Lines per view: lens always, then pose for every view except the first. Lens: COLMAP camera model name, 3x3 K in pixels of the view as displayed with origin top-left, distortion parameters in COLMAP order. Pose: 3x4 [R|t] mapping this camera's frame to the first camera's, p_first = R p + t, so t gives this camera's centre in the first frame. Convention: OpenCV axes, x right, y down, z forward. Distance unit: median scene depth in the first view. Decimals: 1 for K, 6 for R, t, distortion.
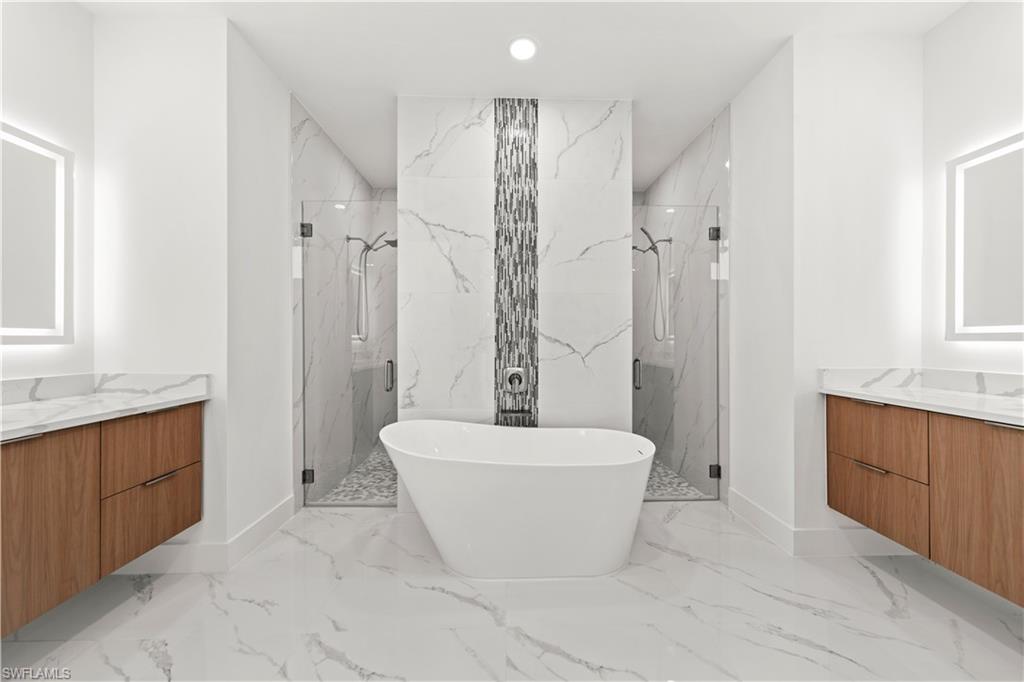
lens RADIAL K [[353.2, 0, 514.9], [0, 353.2, 337.6], [0, 0, 1]] dist [0.005025, -0.000306]
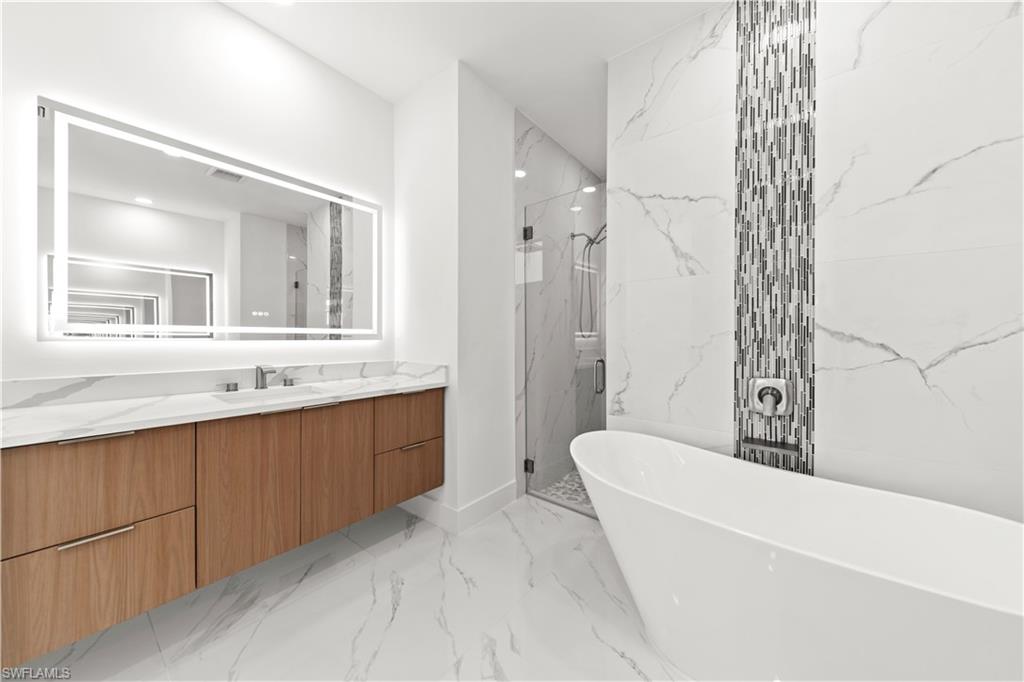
lens RADIAL K [[353.2, 0, 514.9], [0, 353.2, 337.6], [0, 0, 1]] dist [0.005025, -0.000306]
pose [[0.771852, 0.002207, -0.635799, 0.054652], [0.002556, 0.999975, 0.006574, 0.001466], [0.635797, -0.006700, 0.771827, 0.166551]]
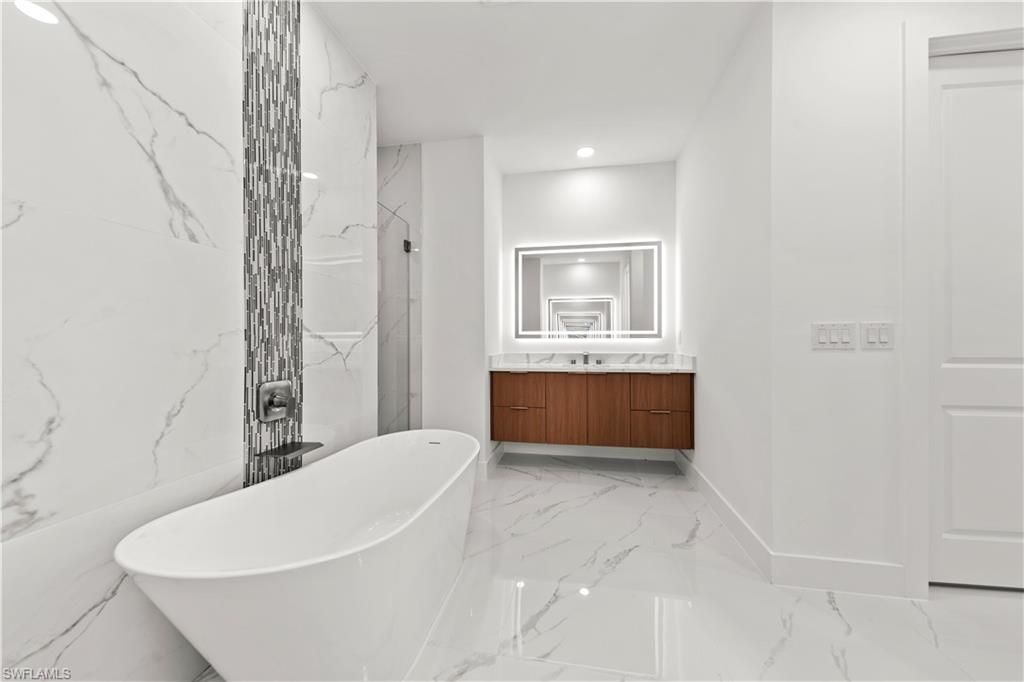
lens RADIAL K [[357.1, 0, 517.4], [0, 357.1, 336.1], [0, 0, 1]] dist [0.006602, -0.000225]
pose [[0.189389, 0.007423, 0.981874, -0.543832], [-0.004668, 0.999967, -0.006659, 0.006801], [-0.981891, -0.003322, 0.189417, 0.454323]]
